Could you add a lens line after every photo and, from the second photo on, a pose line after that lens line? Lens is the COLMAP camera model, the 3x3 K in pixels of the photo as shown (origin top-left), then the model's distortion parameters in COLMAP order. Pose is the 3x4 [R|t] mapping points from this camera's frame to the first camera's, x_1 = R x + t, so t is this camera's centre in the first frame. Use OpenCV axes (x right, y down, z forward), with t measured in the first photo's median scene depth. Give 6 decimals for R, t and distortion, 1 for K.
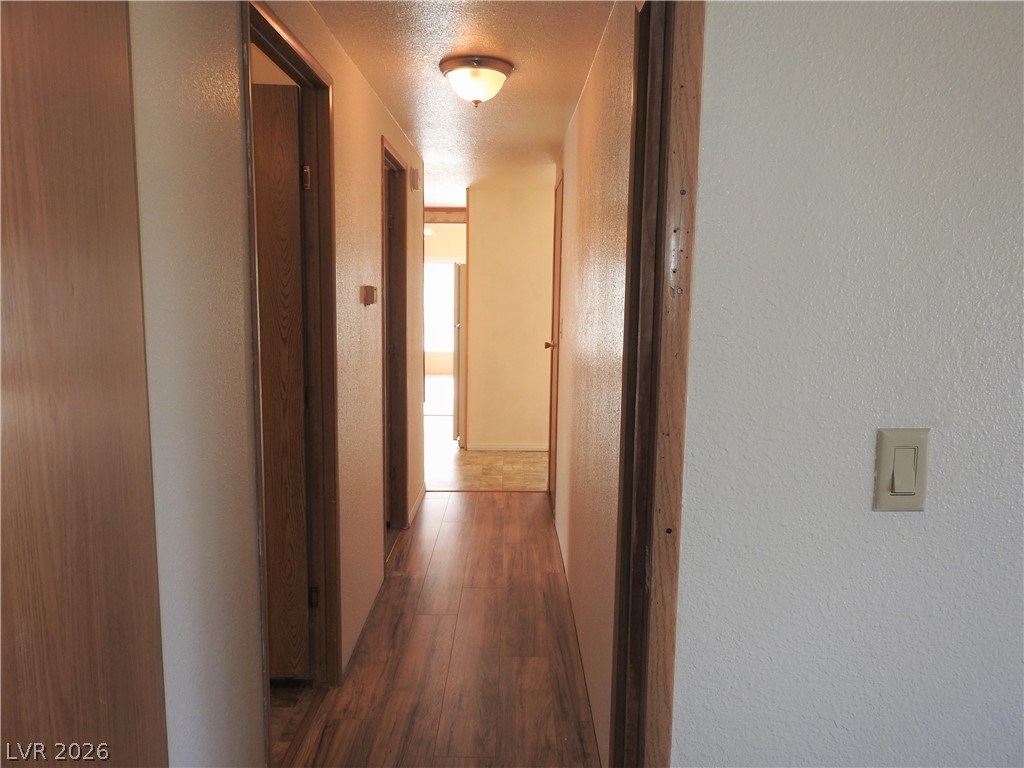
lens RADIAL K [[726.6, 0, 512.3], [0, 726.6, 382.7], [0, 0, 1]] dist [0.010718, -0.005799]
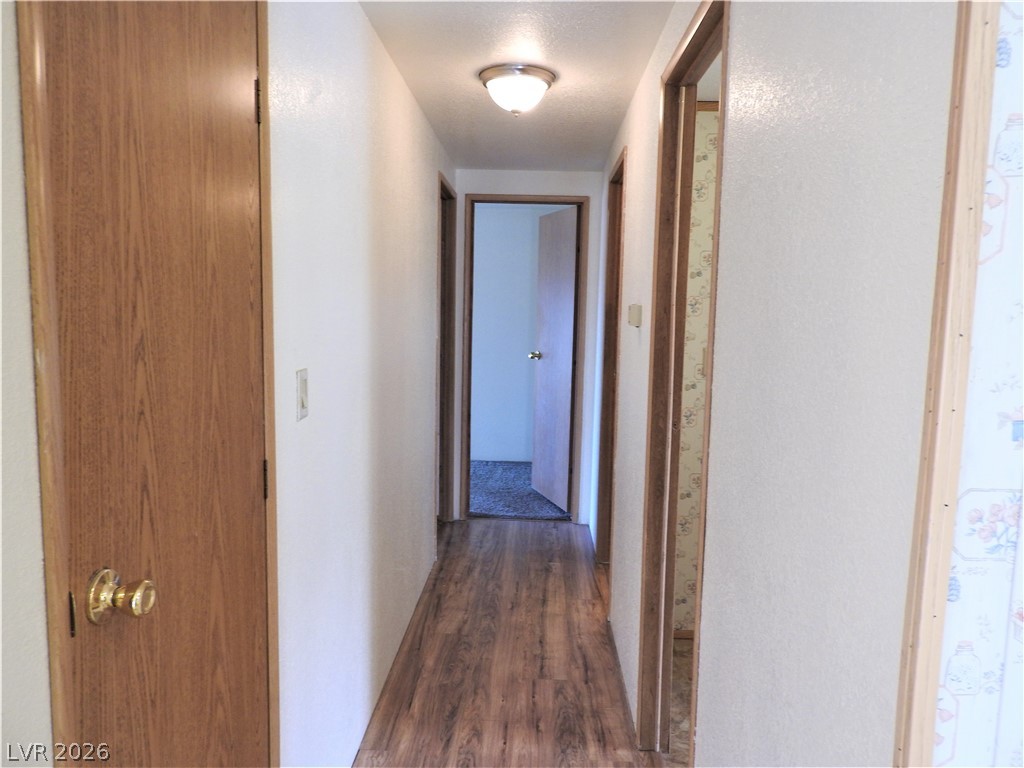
lens RADIAL K [[726.6, 0, 512.2], [0, 726.6, 382.7], [0, 0, 1]] dist [0.010718, -0.005799]
pose [[-0.998639, -0.040981, 0.032247, -0.083019], [-0.032135, 0.970645, 0.238362, -0.246792], [-0.041069, 0.237001, -0.970641, 1.887725]]
